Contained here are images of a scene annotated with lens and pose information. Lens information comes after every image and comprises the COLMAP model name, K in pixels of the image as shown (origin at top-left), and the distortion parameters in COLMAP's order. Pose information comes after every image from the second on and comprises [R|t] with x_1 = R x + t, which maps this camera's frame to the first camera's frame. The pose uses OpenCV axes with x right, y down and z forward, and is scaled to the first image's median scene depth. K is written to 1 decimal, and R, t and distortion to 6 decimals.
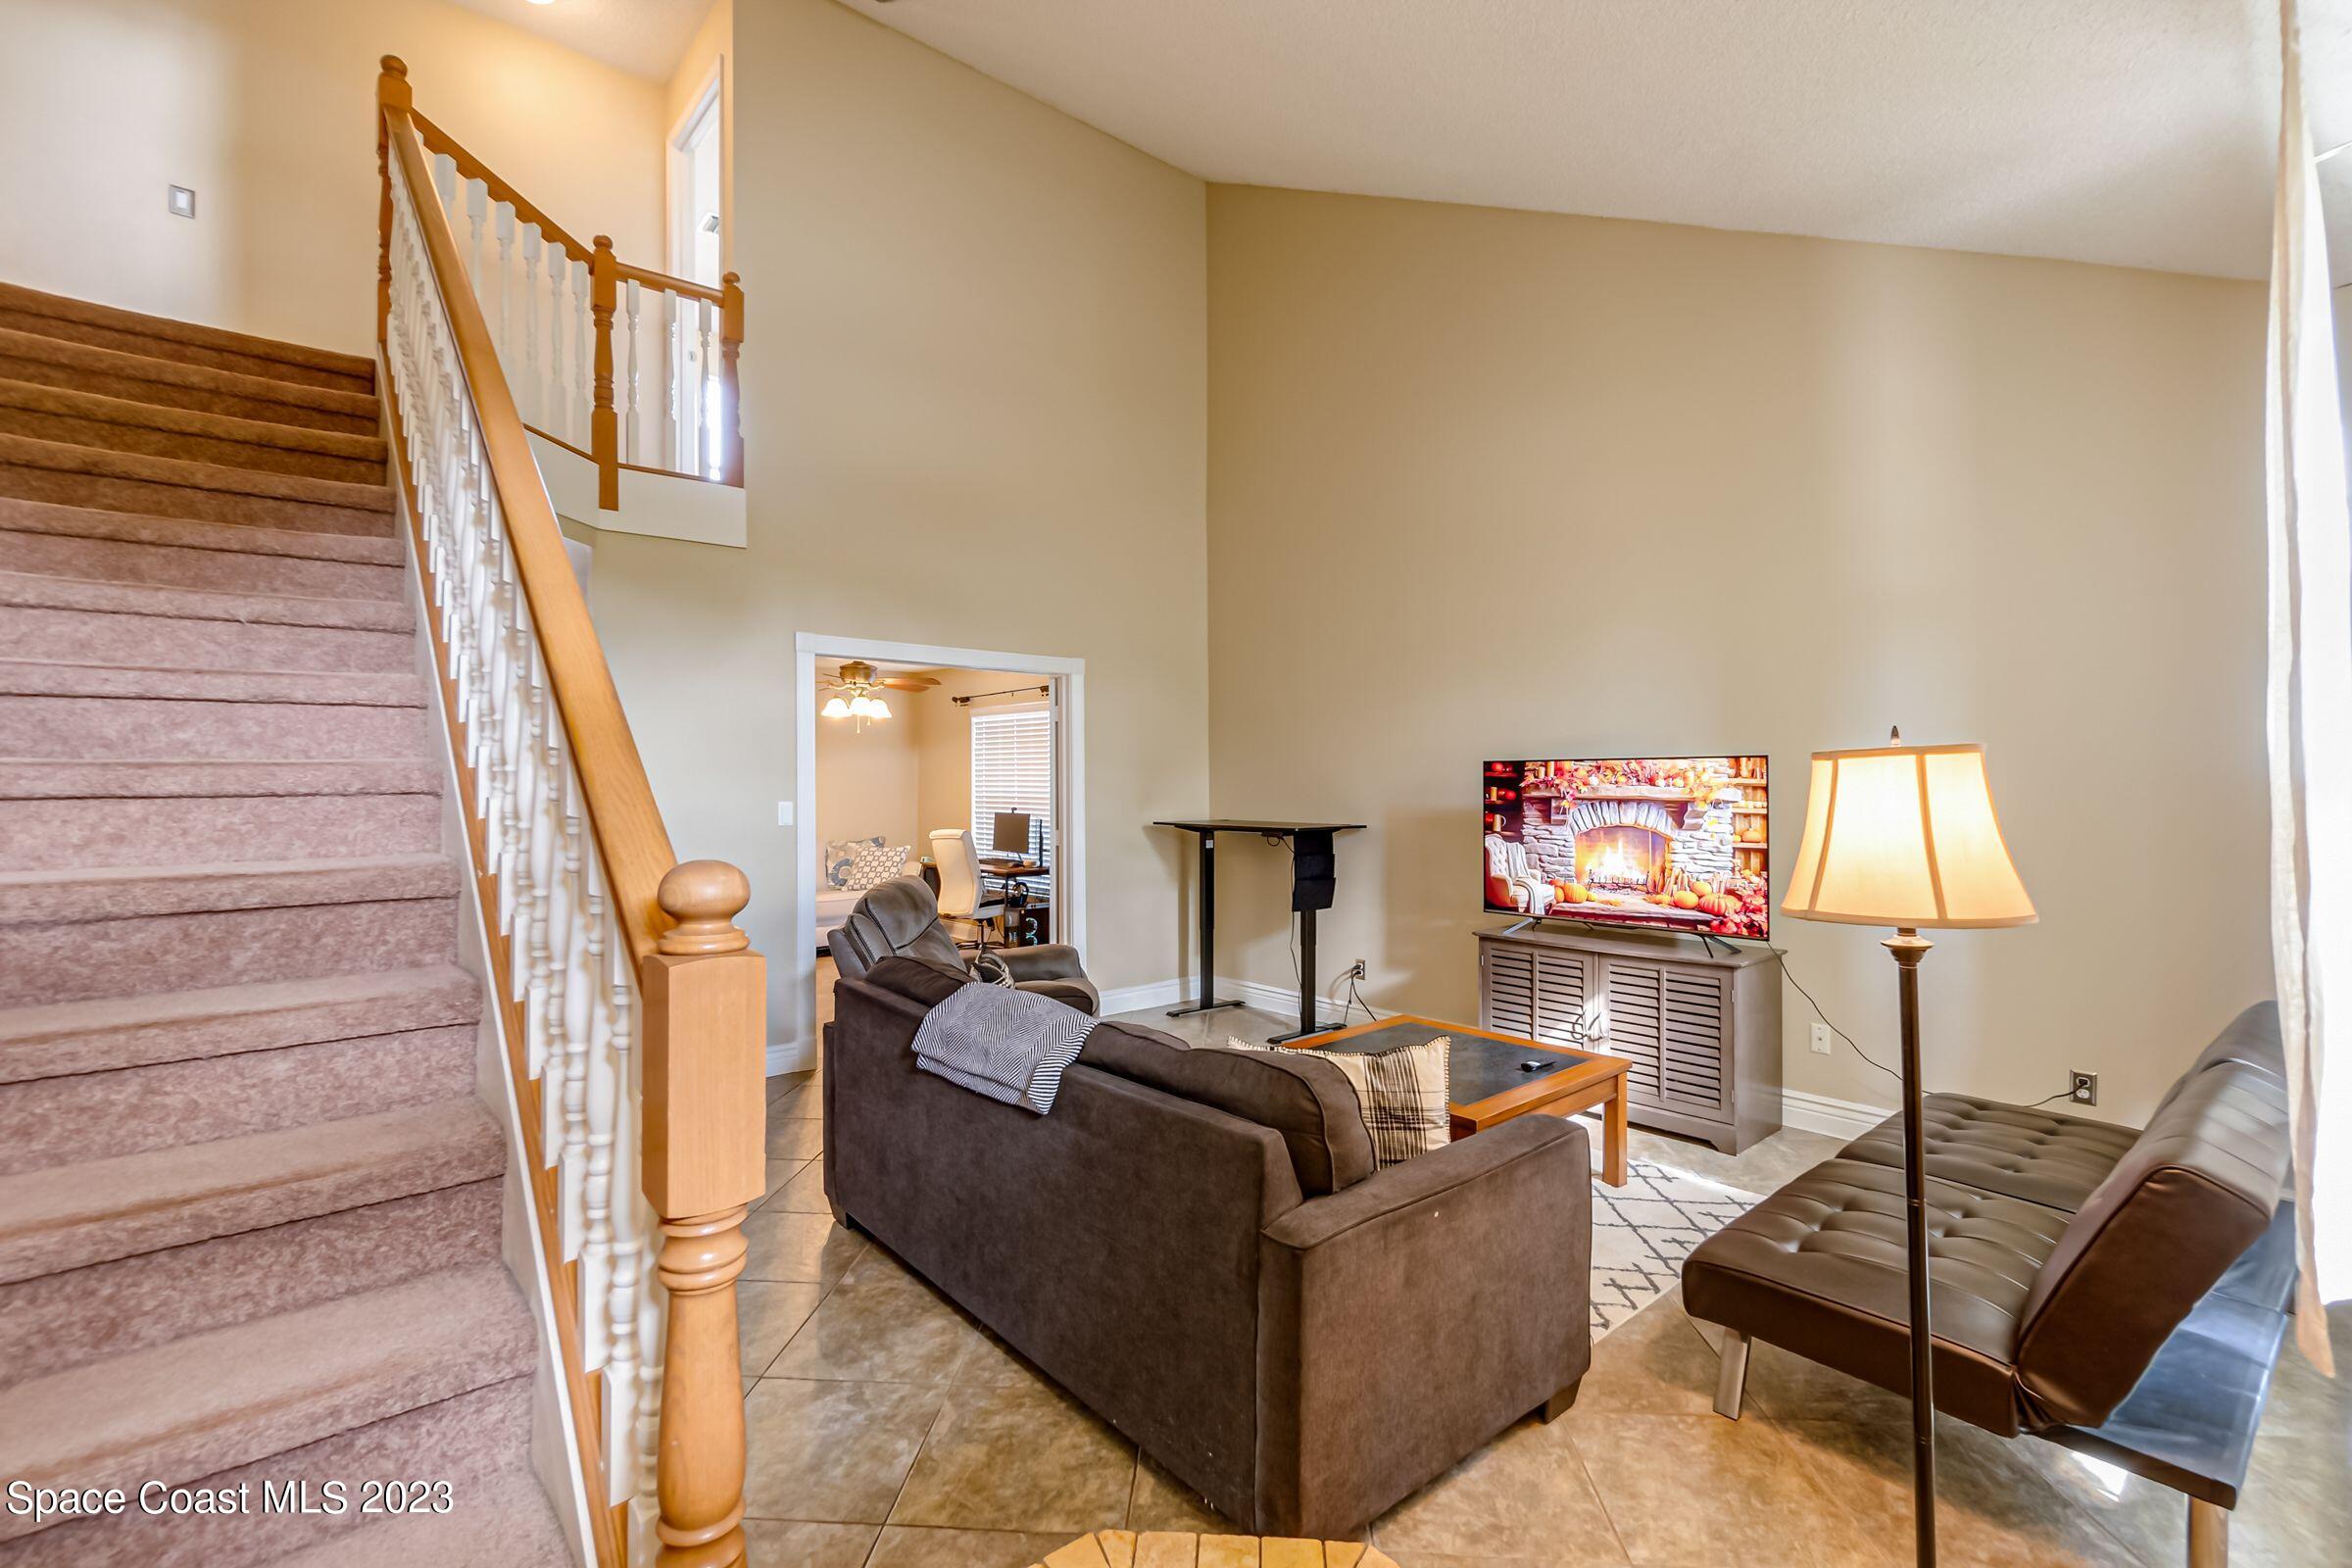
lens RADIAL K [[1022.9, 0, 1170.7], [0, 1022.9, 773.0], [0, 0, 1]] dist [-0.001854, -0.000160]
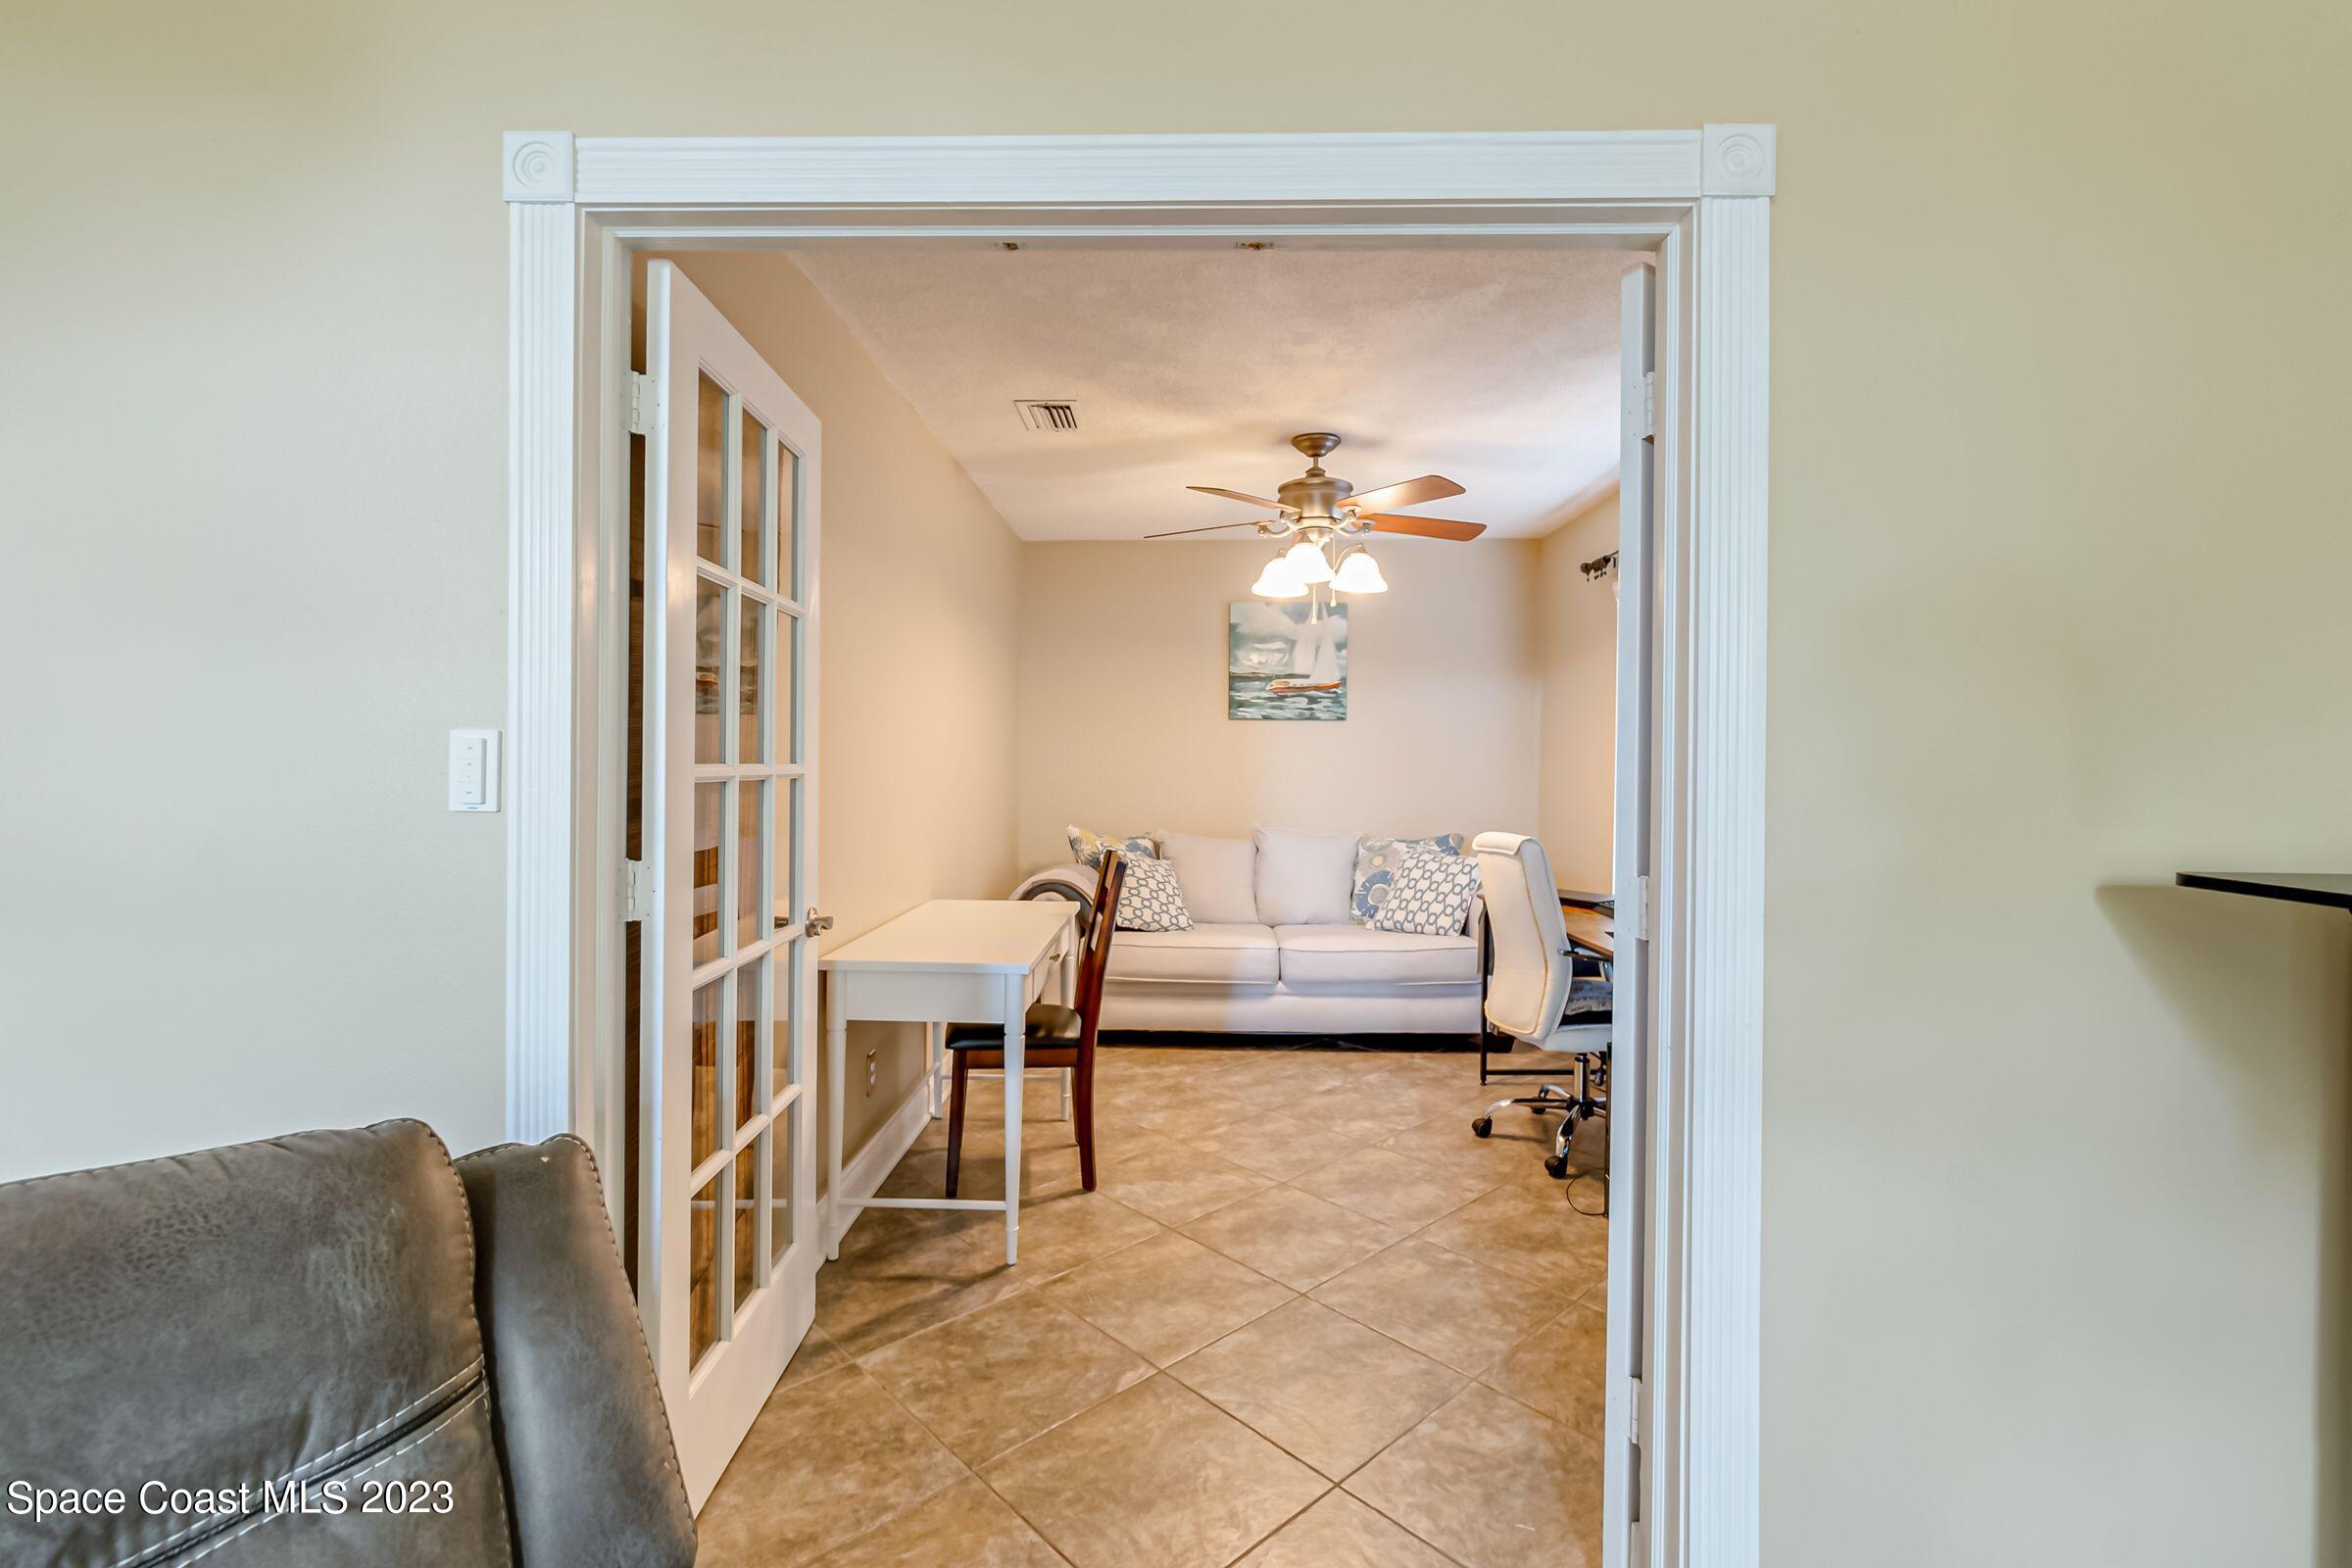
lens RADIAL K [[1022.9, 0, 1170.7], [0, 1022.9, 773.0], [0, 0, 1]] dist [-0.001854, -0.000160]
pose [[0.729422, 0.020867, -0.683746, -0.017086], [-0.008527, 0.999734, 0.021414, 0.019098], [0.684011, -0.009789, 0.729406, 0.513151]]
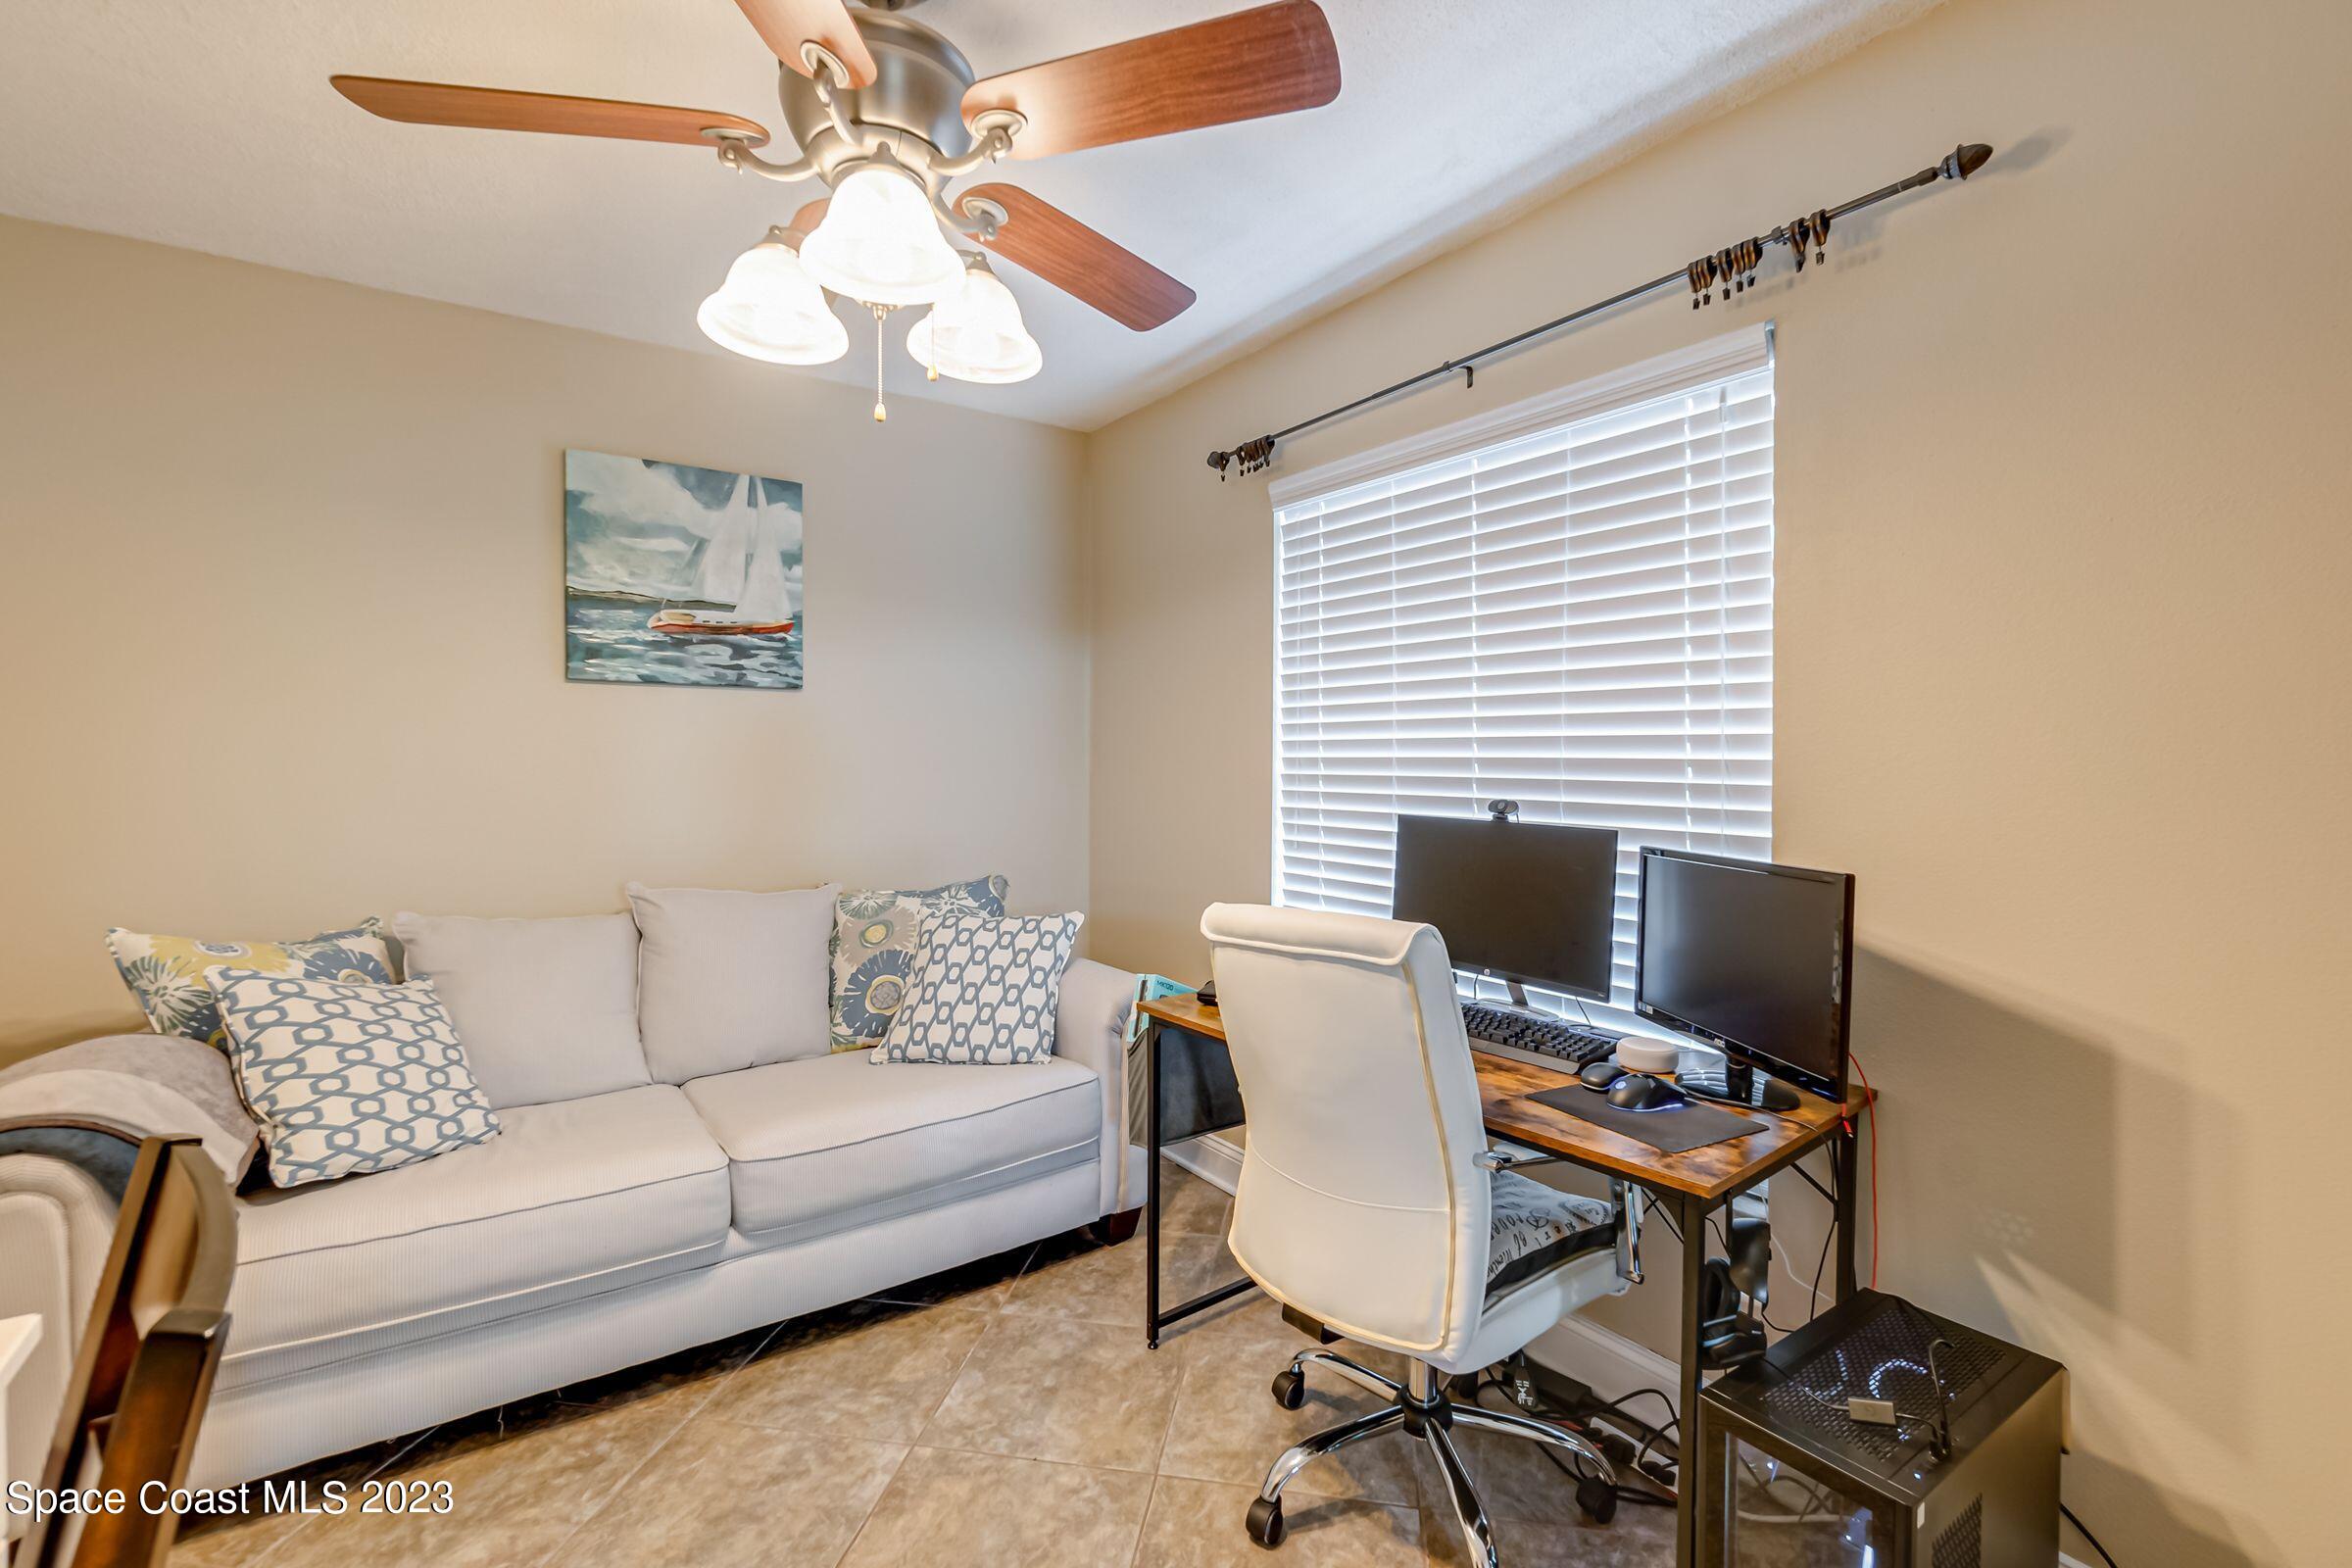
lens RADIAL K [[1036.1, 0, 1188.3], [0, 1036.1, 780.6], [0, 0, 1]] dist [-0.007599, -0.000021]
pose [[0.994136, 0.007623, -0.107870, -0.190120], [-0.004785, 0.999636, 0.026540, 0.020906], [0.108033, -0.025868, 0.993811, 0.692764]]
